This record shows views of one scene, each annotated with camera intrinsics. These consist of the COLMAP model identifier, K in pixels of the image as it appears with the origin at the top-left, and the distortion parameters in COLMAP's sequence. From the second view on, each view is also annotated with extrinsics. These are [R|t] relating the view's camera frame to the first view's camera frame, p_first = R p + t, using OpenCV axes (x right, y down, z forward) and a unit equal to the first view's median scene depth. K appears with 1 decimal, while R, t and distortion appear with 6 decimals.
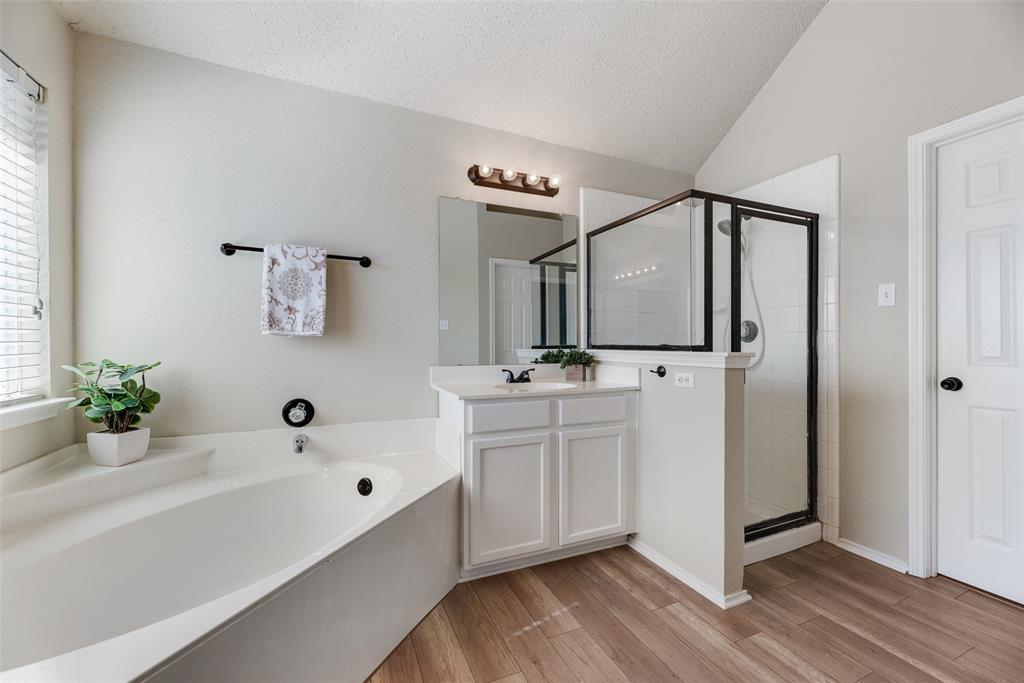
lens RADIAL K [[412.1, 0, 512.9], [0, 412.1, 344.7], [0, 0, 1]] dist [0.003265, 0.000252]
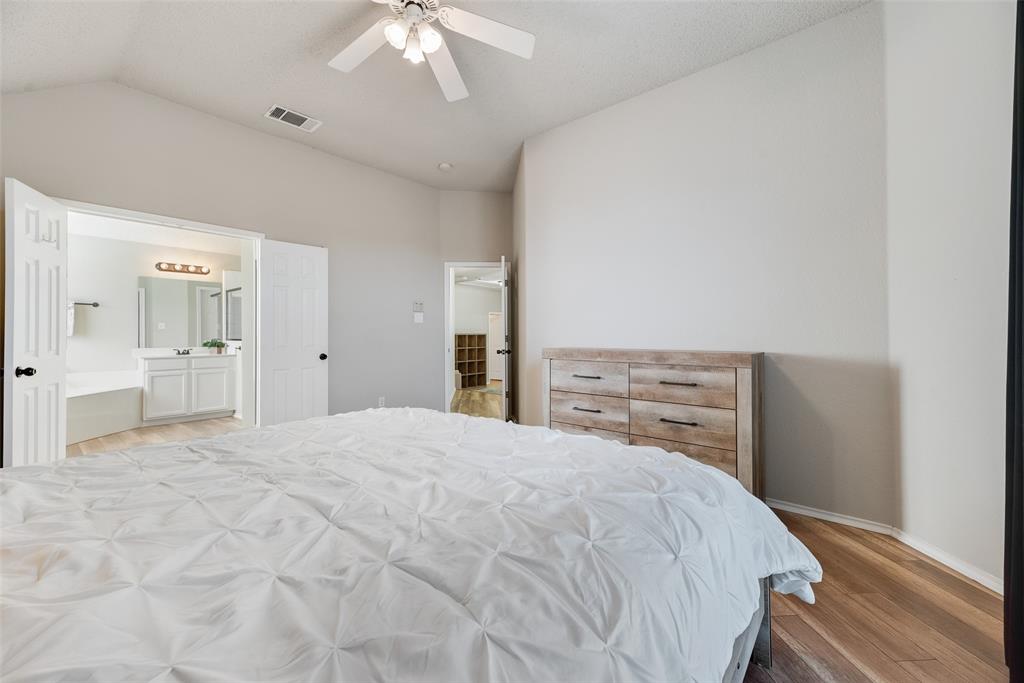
lens RADIAL K [[412.1, 0, 521.9], [0, 412.1, 332.6], [0, 0, 1]] dist [0.003265, 0.000252]
pose [[0.894442, 0.001851, 0.447180, 0.876383], [0.001974, 0.999965, -0.008088, -0.015697], [-0.447179, 0.008117, 0.894407, -2.524239]]
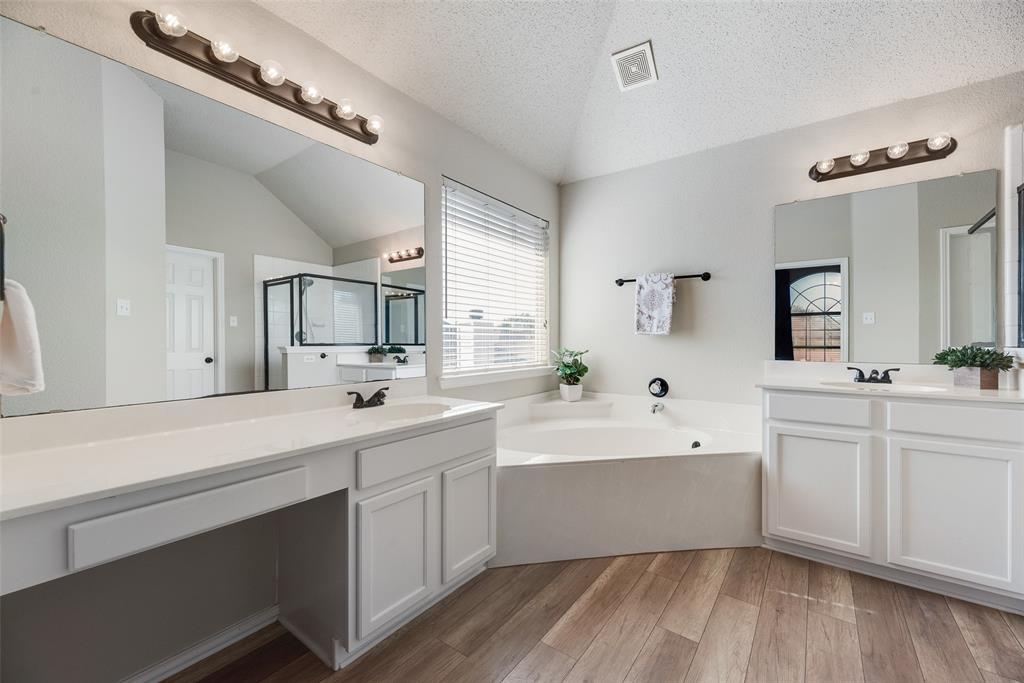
lens RADIAL K [[412.1, 0, 517.0], [0, 412.1, 341.8], [0, 0, 1]] dist [0.003265, 0.000252]
pose [[0.502612, 0.002232, -0.864509, 0.512816], [-0.002574, 0.999996, 0.001086, 0.003096], [0.864508, 0.001679, 0.502616, -0.173466]]
